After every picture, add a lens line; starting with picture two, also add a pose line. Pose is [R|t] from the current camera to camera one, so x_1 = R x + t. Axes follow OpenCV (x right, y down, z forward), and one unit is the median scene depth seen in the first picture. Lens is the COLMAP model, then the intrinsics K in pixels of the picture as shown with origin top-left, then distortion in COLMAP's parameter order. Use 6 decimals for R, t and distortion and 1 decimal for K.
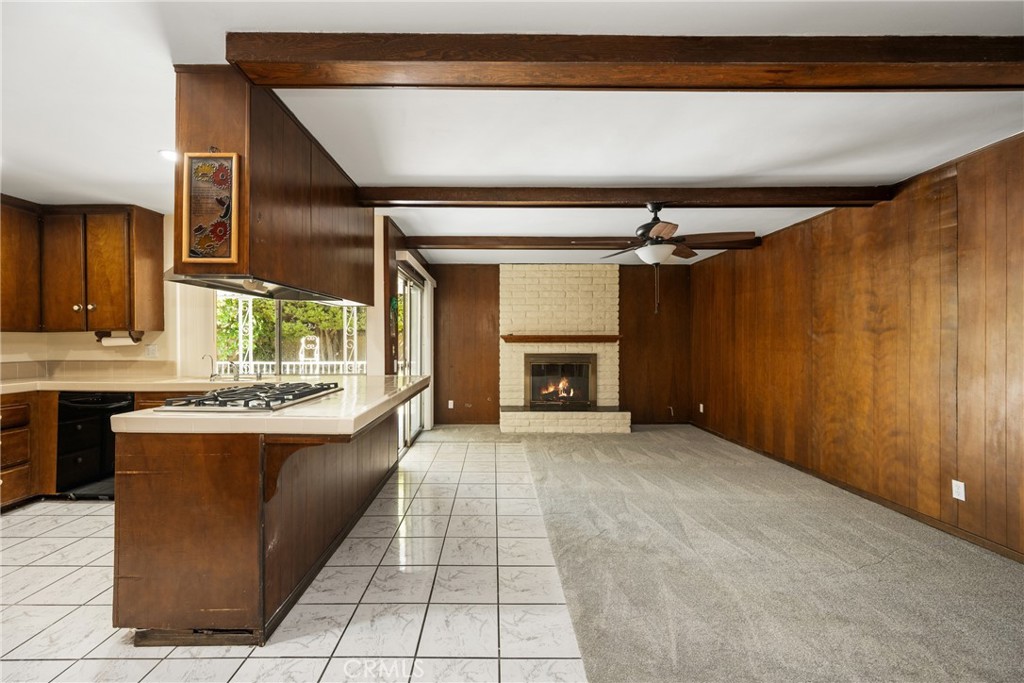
lens RADIAL K [[409.5, 0, 474.3], [0, 409.5, 341.6], [0, 0, 1]] dist [0.000202, -0.000012]
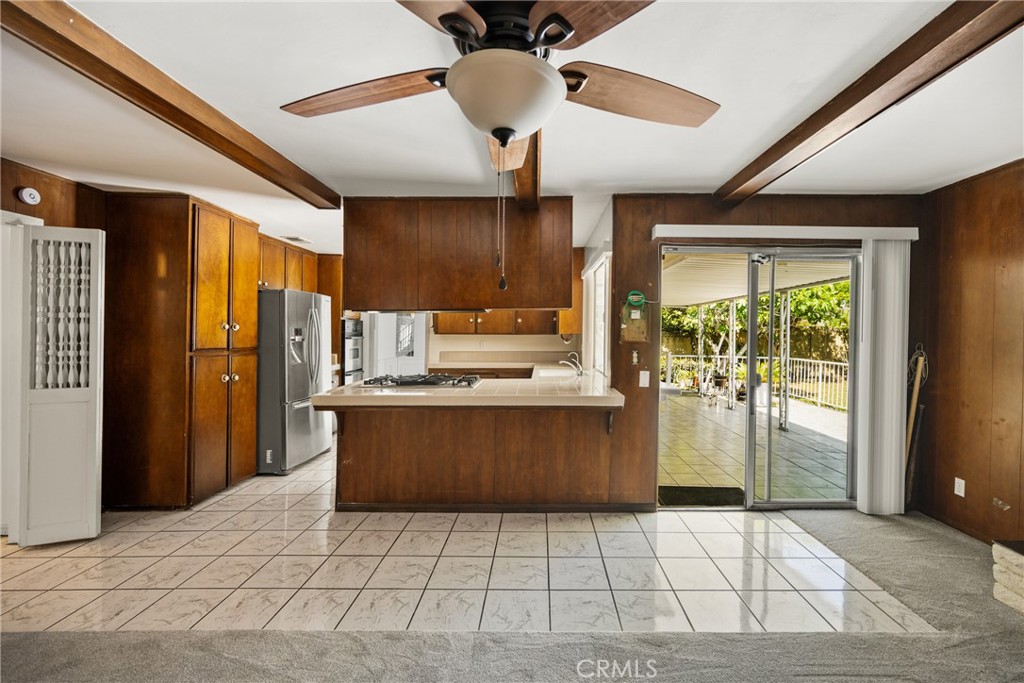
lens RADIAL K [[434.0, 0, 559.6], [0, 434.0, 333.5], [0, 0, 1]] dist [0.000059, 0.000291]
pose [[0.042181, 0.002668, -0.999106, 0.664902], [-0.003614, 0.999990, 0.002518, -0.029401], [0.999103, 0.003504, 0.042190, 0.869411]]
